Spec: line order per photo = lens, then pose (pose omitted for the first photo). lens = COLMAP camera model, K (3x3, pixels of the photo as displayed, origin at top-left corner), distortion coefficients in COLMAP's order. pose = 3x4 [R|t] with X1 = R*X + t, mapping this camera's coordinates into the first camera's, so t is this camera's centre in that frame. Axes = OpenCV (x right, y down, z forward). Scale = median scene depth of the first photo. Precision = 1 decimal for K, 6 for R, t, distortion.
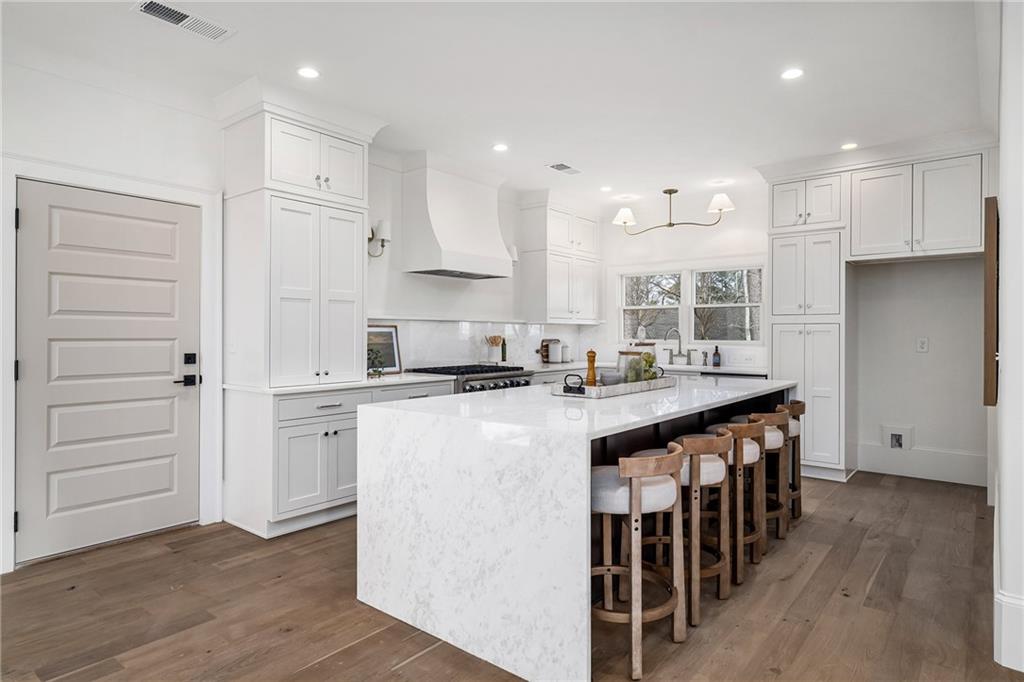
lens RADIAL K [[583.7, 0, 514.1], [0, 583.7, 332.2], [0, 0, 1]] dist [0.002155, -0.000178]
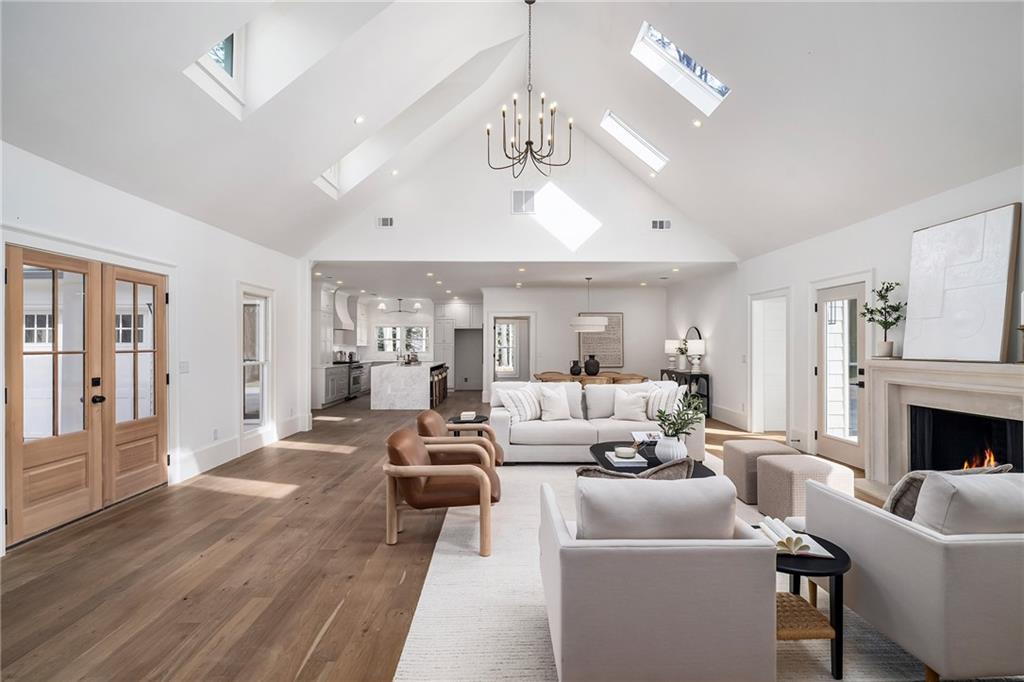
lens RADIAL K [[477.4, 0, 512.0], [0, 477.4, 341.0], [0, 0, 1]] dist [0.000577, -0.000118]
pose [[0.766626, 0.002090, 0.642090, -1.009280], [0.002177, 0.999980, -0.005855, -0.029352], [-0.642090, 0.005887, 0.766607, -1.419667]]
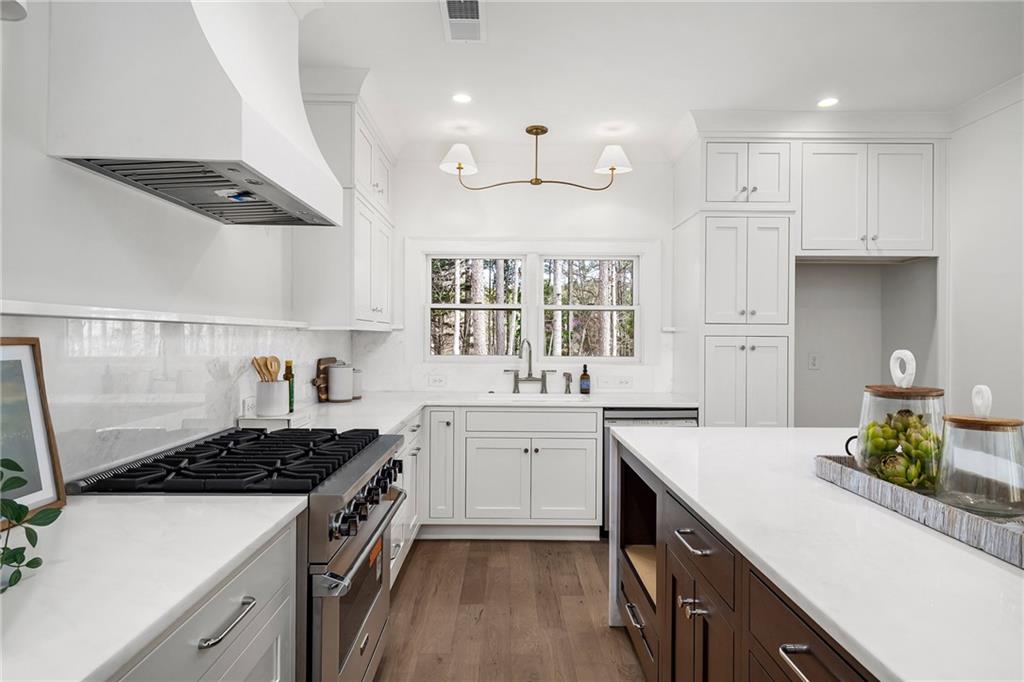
lens RADIAL K [[575.2, 0, 510.1], [0, 575.2, 337.2], [0, 0, 1]] dist [0.002591, 0.001162]
pose [[0.773383, 0.002887, 0.633933, -0.203248], [-0.006327, 0.999975, 0.003165, -0.014283], [-0.633908, -0.006459, 0.773382, 0.646459]]
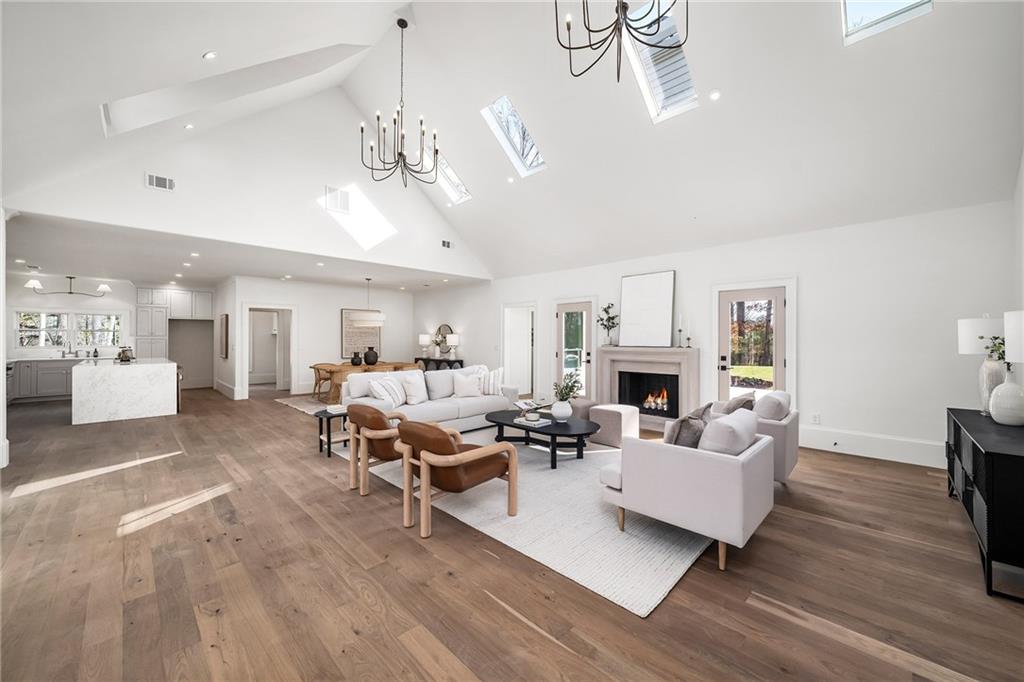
lens RADIAL K [[388.9, 0, 512.9], [0, 388.9, 340.6], [0, 0, 1]] dist [-0.000659, -0.000097]
pose [[0.105010, -0.008220, 0.994437, -1.235644], [-0.002450, 0.999961, 0.008525, -0.029151], [-0.994468, -0.003332, 0.104986, -0.975099]]
